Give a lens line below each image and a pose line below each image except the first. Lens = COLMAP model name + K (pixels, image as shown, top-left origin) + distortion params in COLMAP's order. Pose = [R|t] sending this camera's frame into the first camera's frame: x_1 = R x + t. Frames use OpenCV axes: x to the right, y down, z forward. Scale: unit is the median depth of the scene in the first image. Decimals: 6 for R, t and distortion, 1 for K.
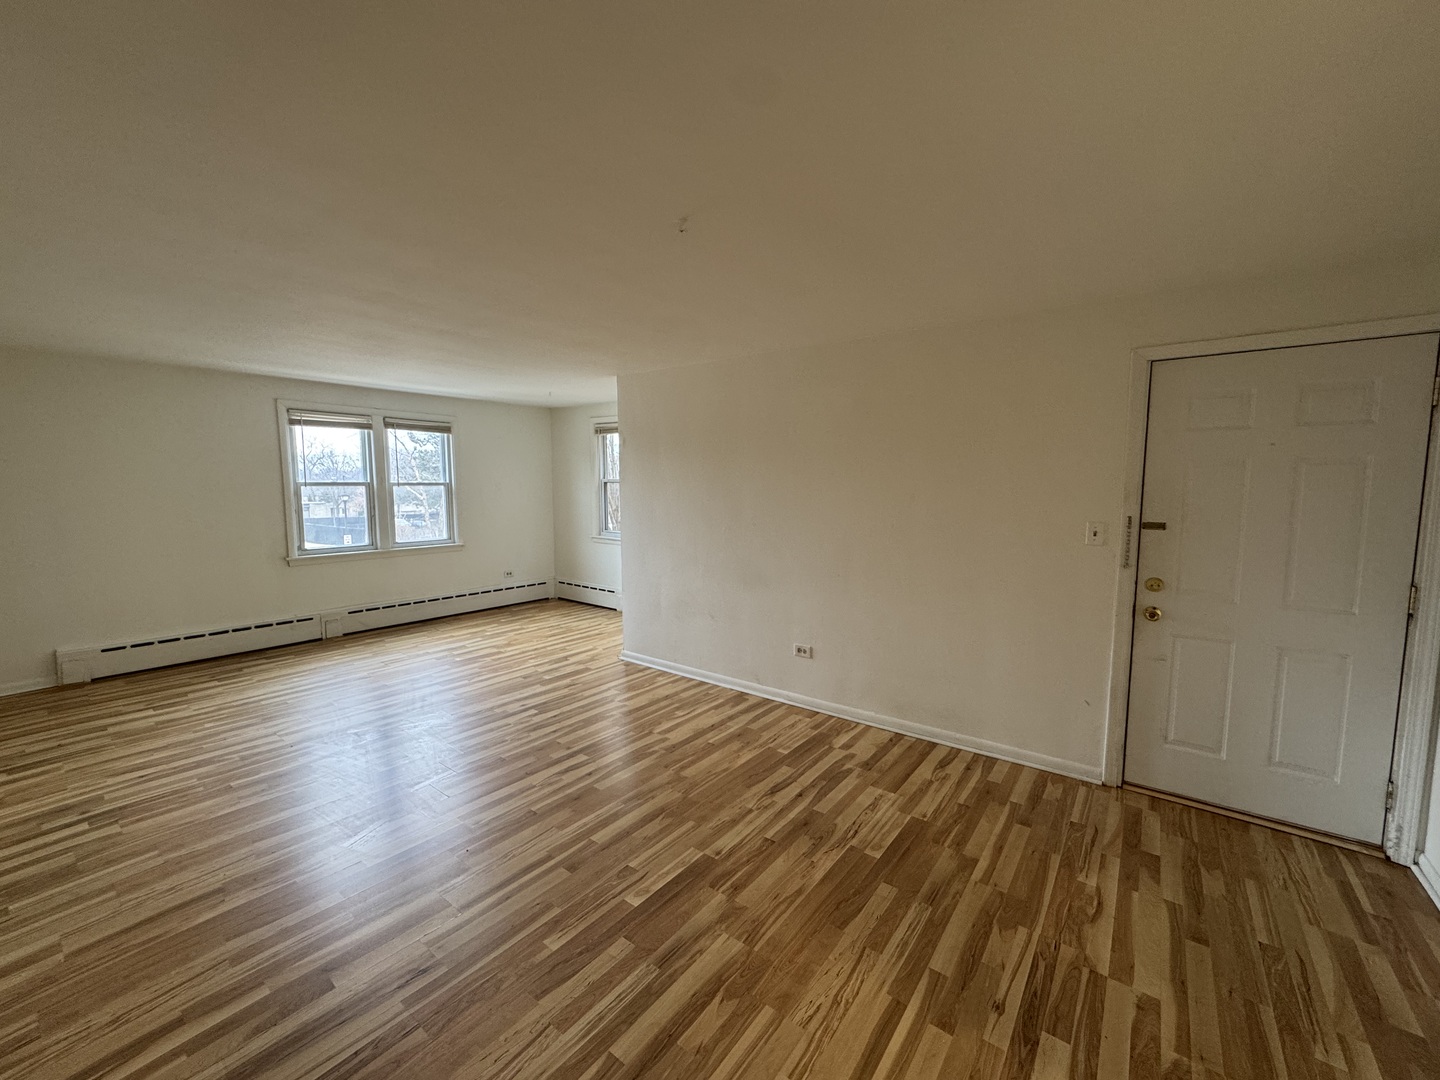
lens RADIAL K [[572.1, 0, 717.7], [0, 572.1, 539.4], [0, 0, 1]] dist [-0.000814, -0.000184]
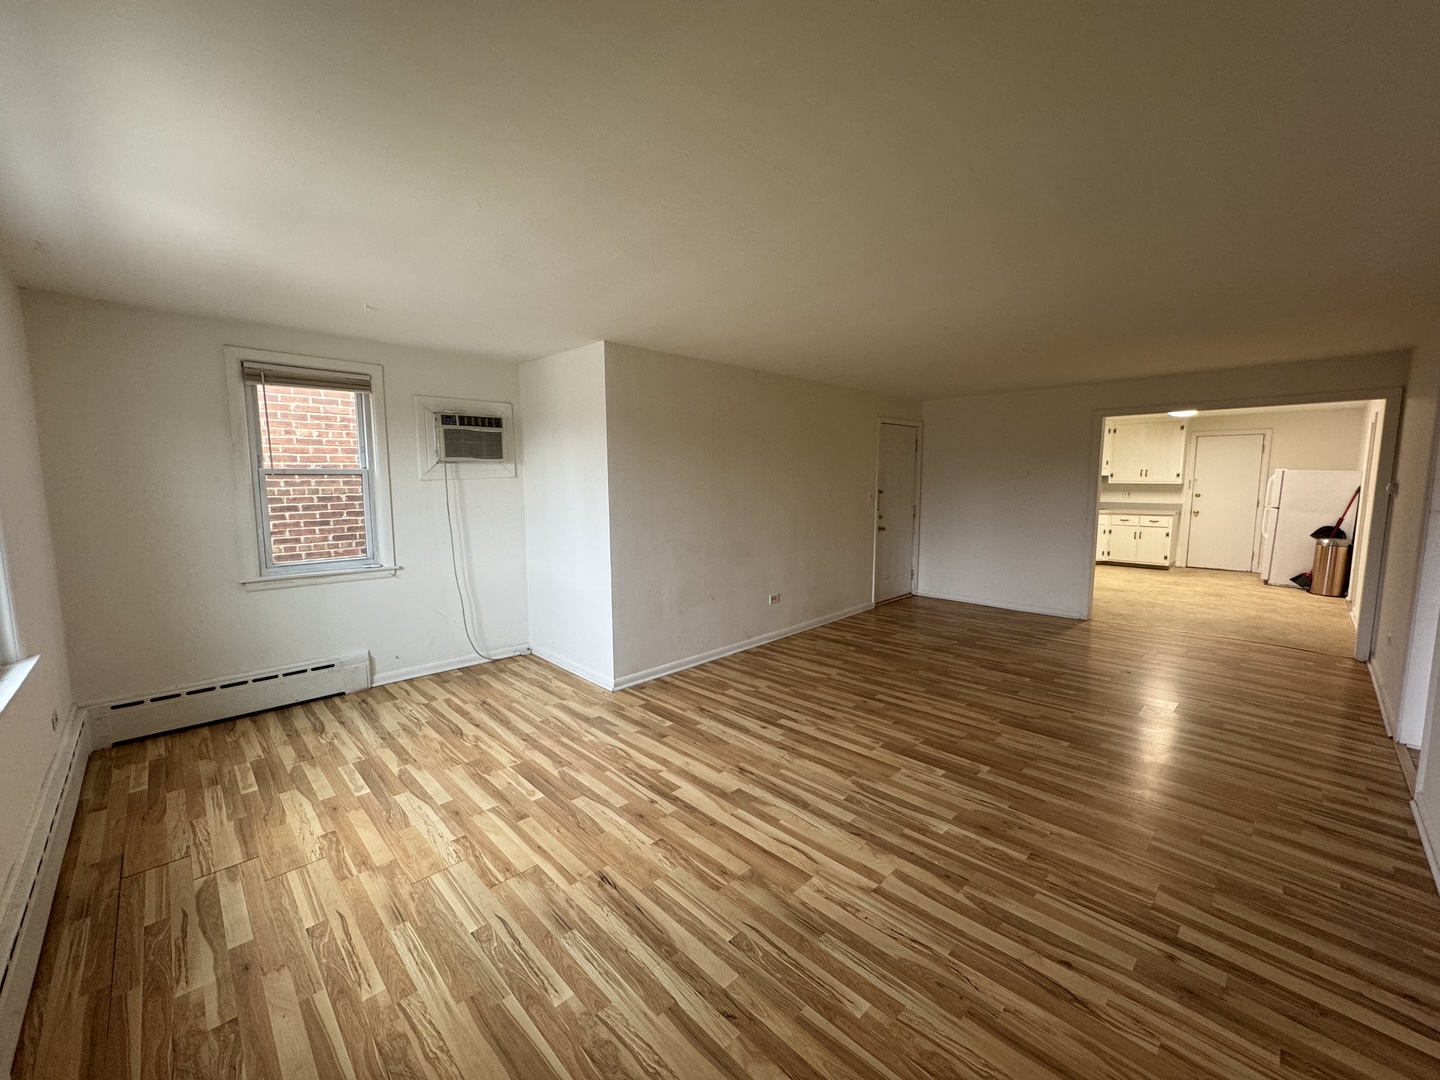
lens RADIAL K [[572.1, 0, 717.7], [0, 572.1, 539.4], [0, 0, 1]] dist [-0.000814, -0.000184]
pose [[0.142863, -0.111838, 0.983403, -1.241272], [0.099648, 0.990172, 0.098131, -0.094224], [-0.984713, 0.083975, 0.152604, 0.956114]]
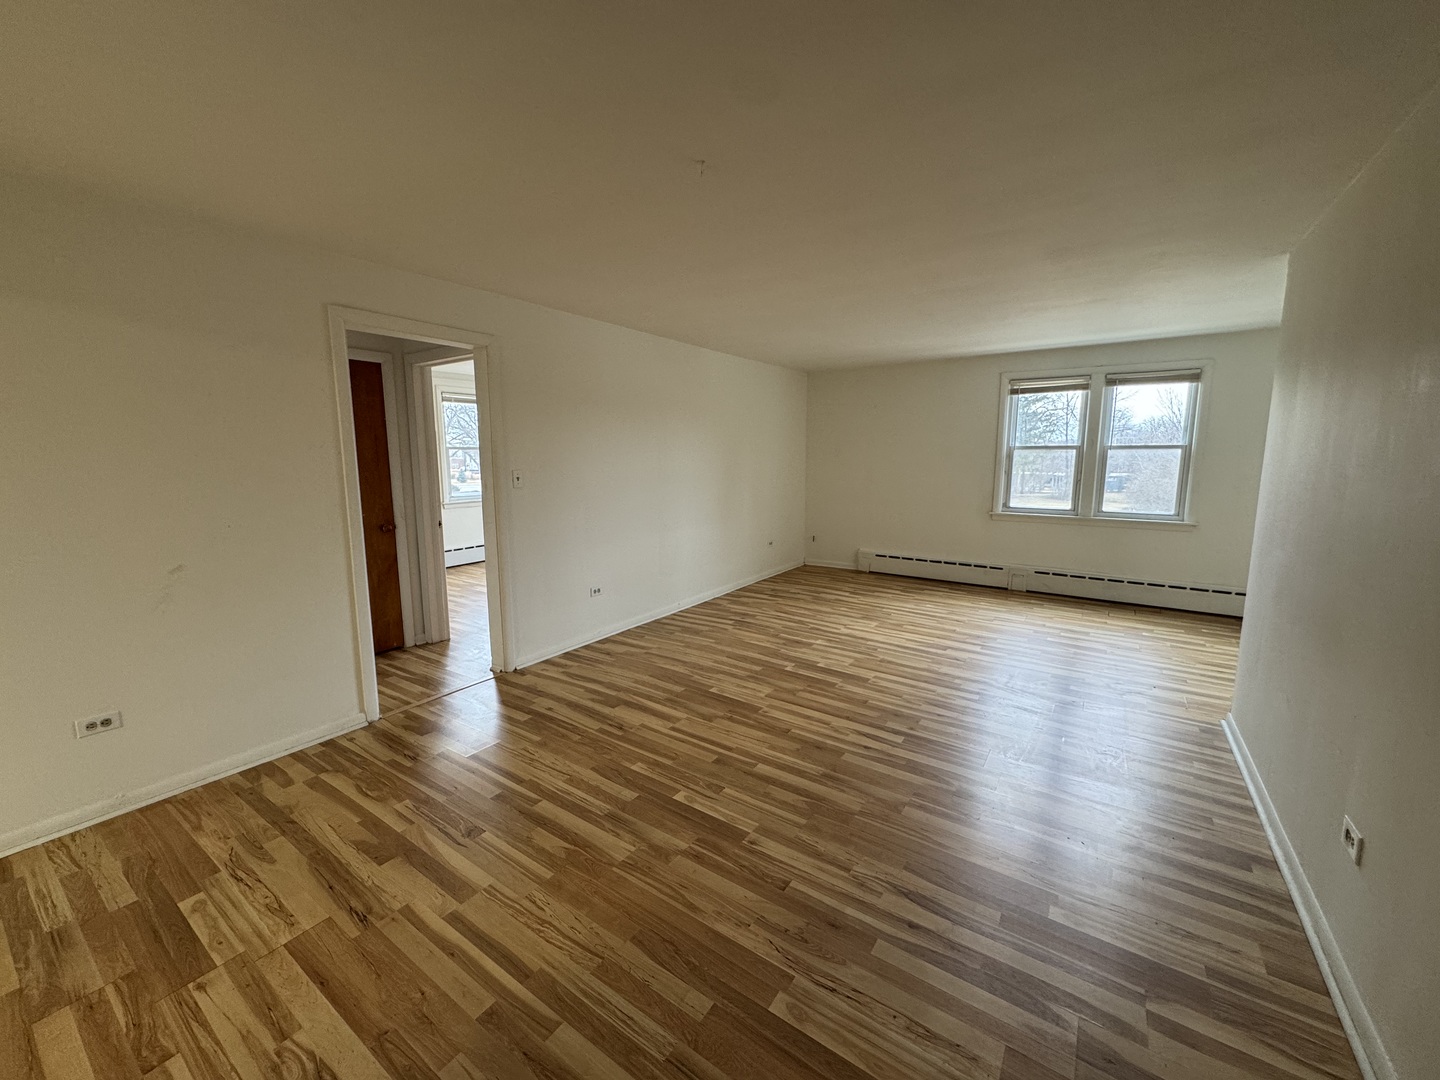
lens RADIAL K [[572.1, 0, 717.7], [0, 572.1, 539.4], [0, 0, 1]] dist [-0.000814, -0.000184]
pose [[0.055017, 0.145958, -0.987760, 0.517301], [-0.095596, 0.985484, 0.140297, -0.031617], [0.993899, 0.086707, 0.068171, 0.525351]]
